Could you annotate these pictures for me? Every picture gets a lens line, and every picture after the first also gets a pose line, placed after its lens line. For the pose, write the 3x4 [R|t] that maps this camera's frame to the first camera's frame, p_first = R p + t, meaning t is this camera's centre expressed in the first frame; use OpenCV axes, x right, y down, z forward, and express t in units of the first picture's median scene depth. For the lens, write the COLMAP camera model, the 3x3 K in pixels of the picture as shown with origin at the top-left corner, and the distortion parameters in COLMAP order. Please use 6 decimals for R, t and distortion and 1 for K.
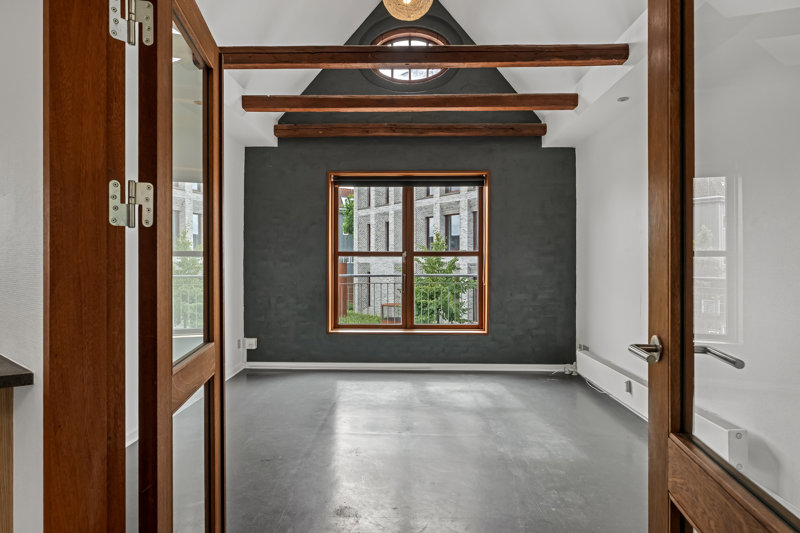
lens RADIAL K [[462.8, 0, 400.0], [0, 462.8, 266.5], [0, 0, 1]] dist [-0.007174, -0.003779]
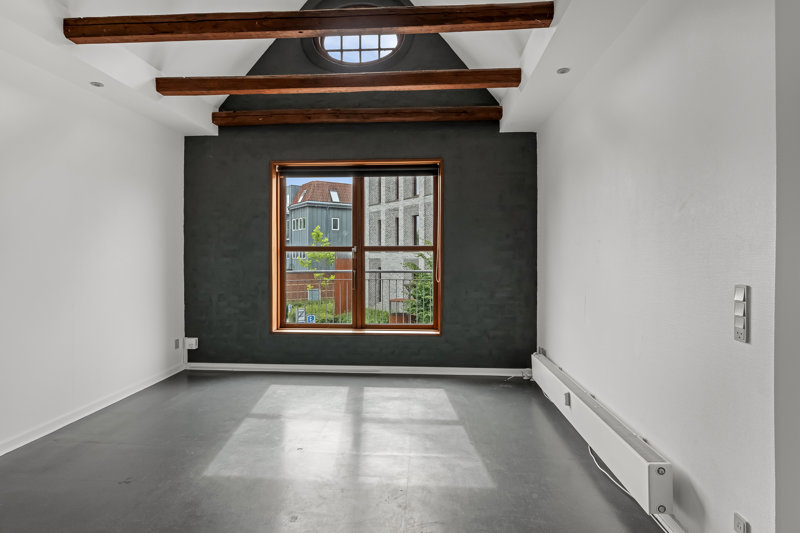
lens RADIAL K [[455.2, 0, 400.0], [0, 455.2, 266.5], [0, 0, 1]] dist [-0.001017, 0.000327]
pose [[0.999030, 0.000226, -0.044033, 0.148246], [0.000203, 0.999953, 0.009728, -0.000536], [0.044033, -0.009727, 0.998983, 0.085758]]
